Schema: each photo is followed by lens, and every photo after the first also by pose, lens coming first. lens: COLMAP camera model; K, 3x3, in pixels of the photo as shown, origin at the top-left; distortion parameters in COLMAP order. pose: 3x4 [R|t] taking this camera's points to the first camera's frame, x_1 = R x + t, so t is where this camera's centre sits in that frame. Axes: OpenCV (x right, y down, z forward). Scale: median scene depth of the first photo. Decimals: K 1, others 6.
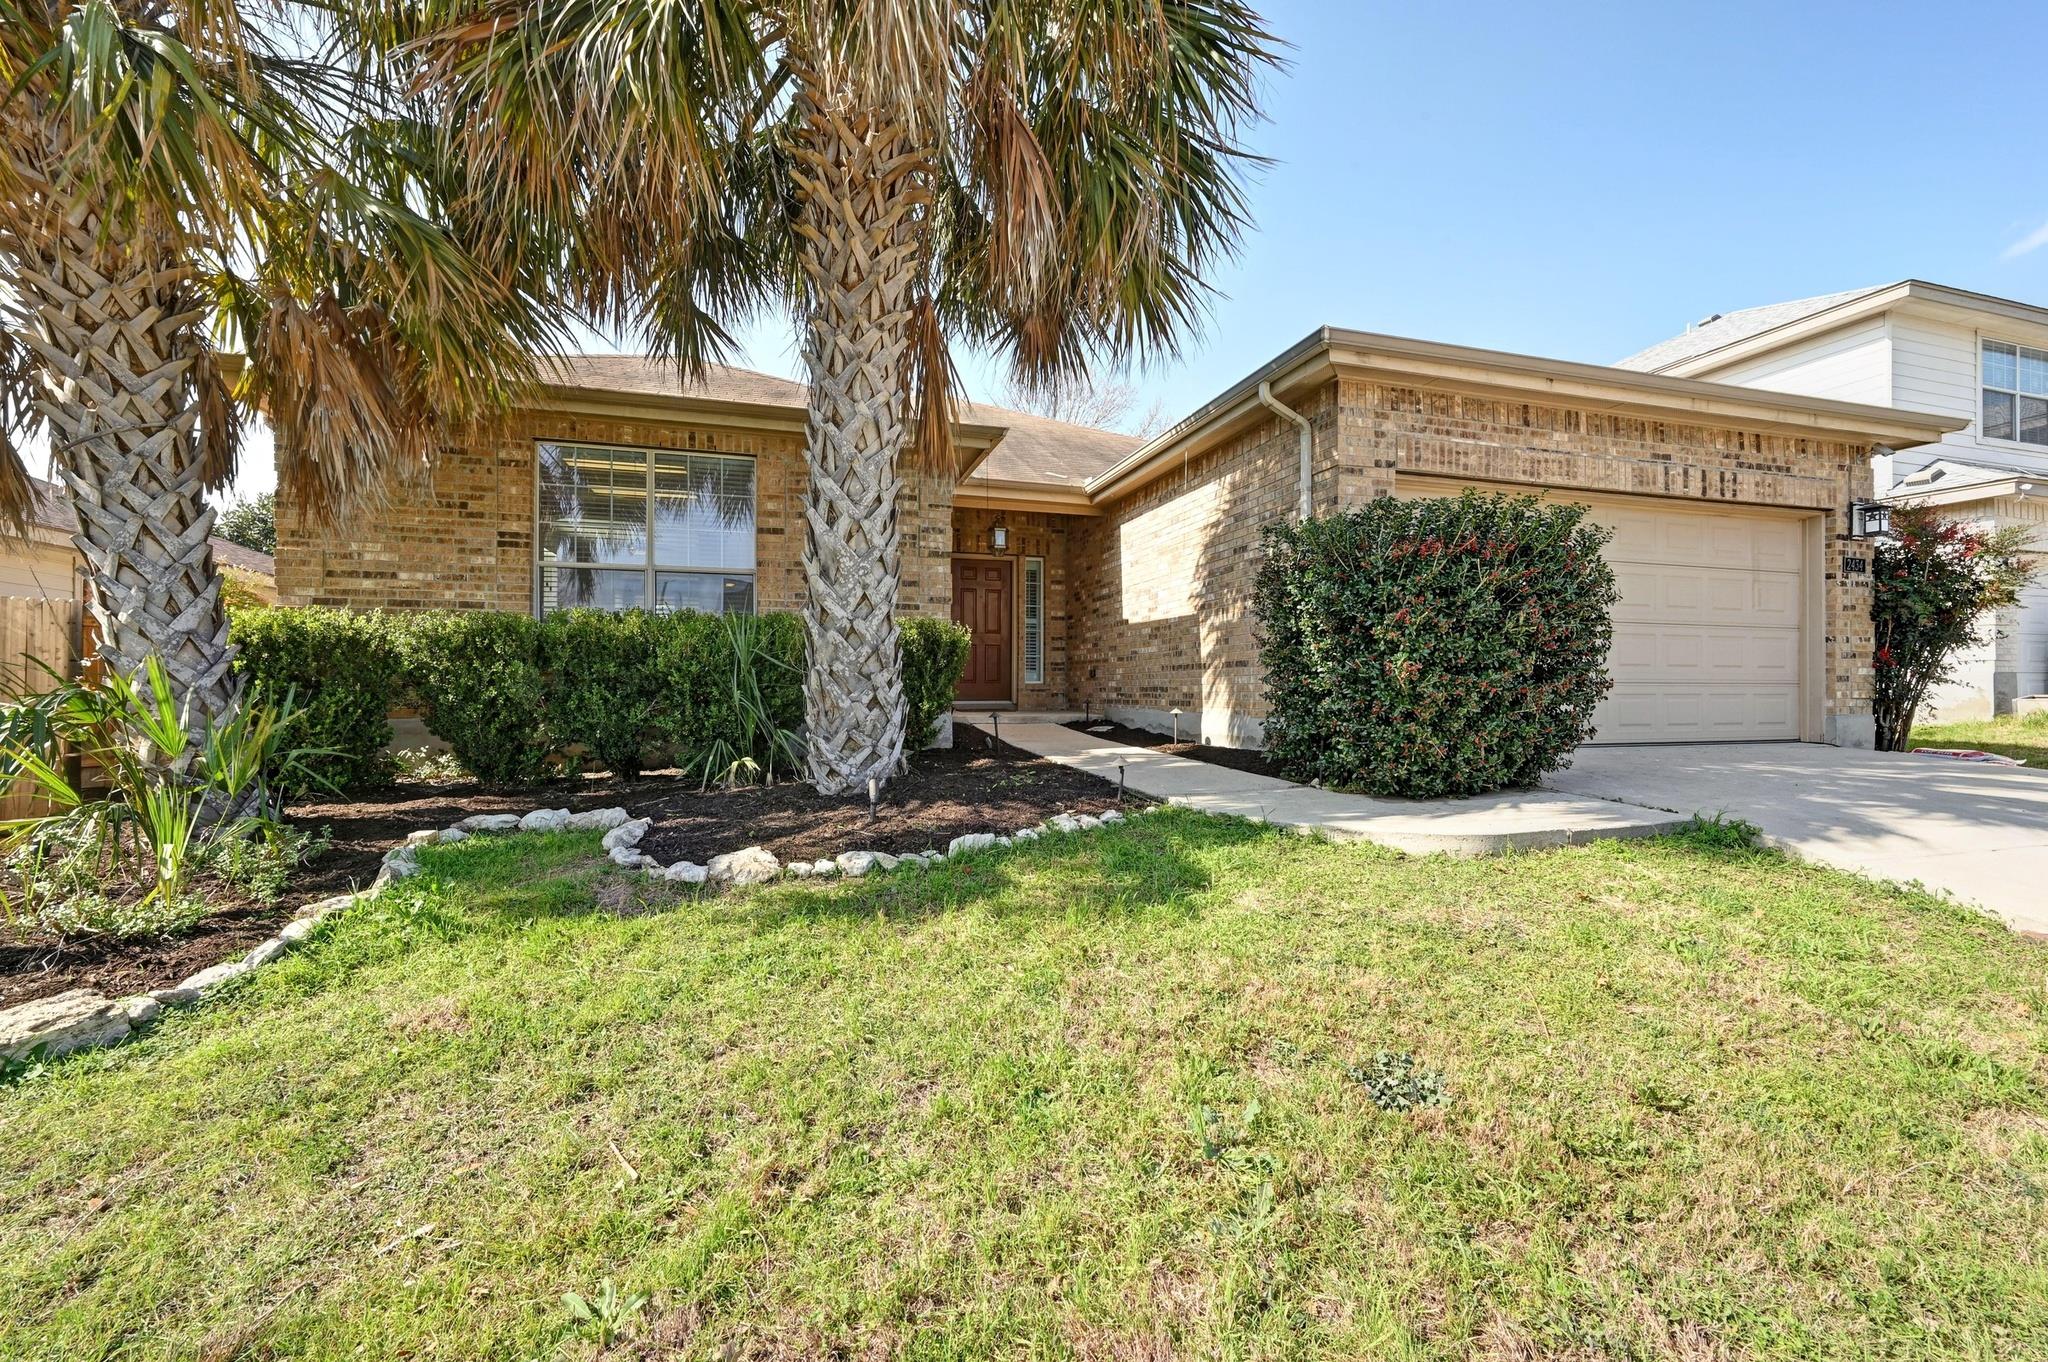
lens RADIAL K [[809.6, 0, 1028.0], [0, 809.6, 677.9], [0, 0, 1]] dist [0.000123, 0.000703]
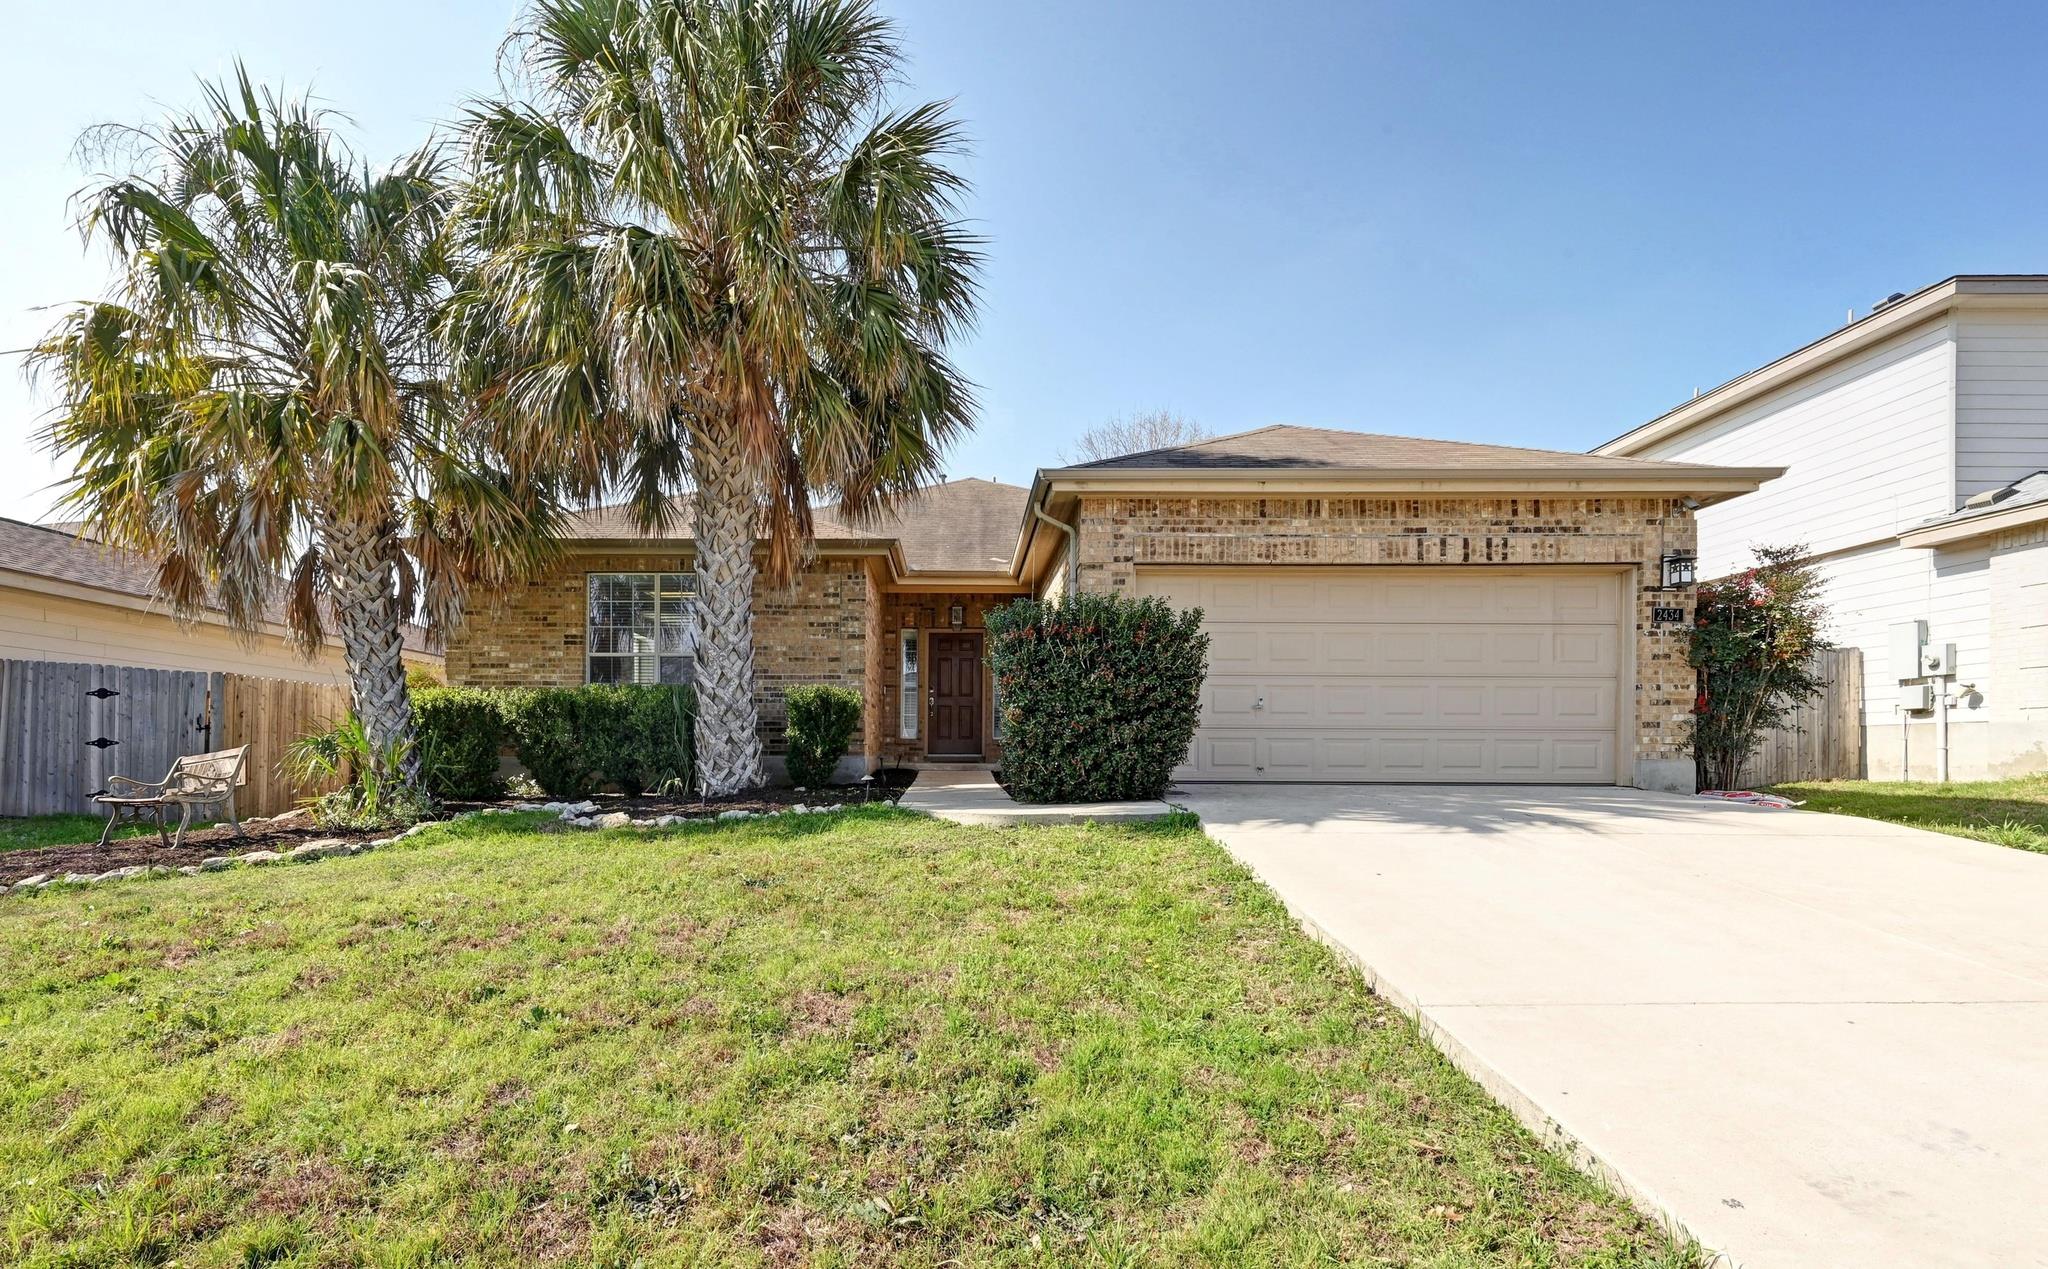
lens RADIAL K [[991.0, 0, 1020.3], [0, 991.0, 757.5], [0, 0, 1]] dist [0.001339, 0.000499]
pose [[0.956898, 0.000169, -0.290425, 0.745882], [0.000772, 0.999995, 0.003125, 0.047735], [0.290424, -0.003214, 0.956893, -0.566023]]
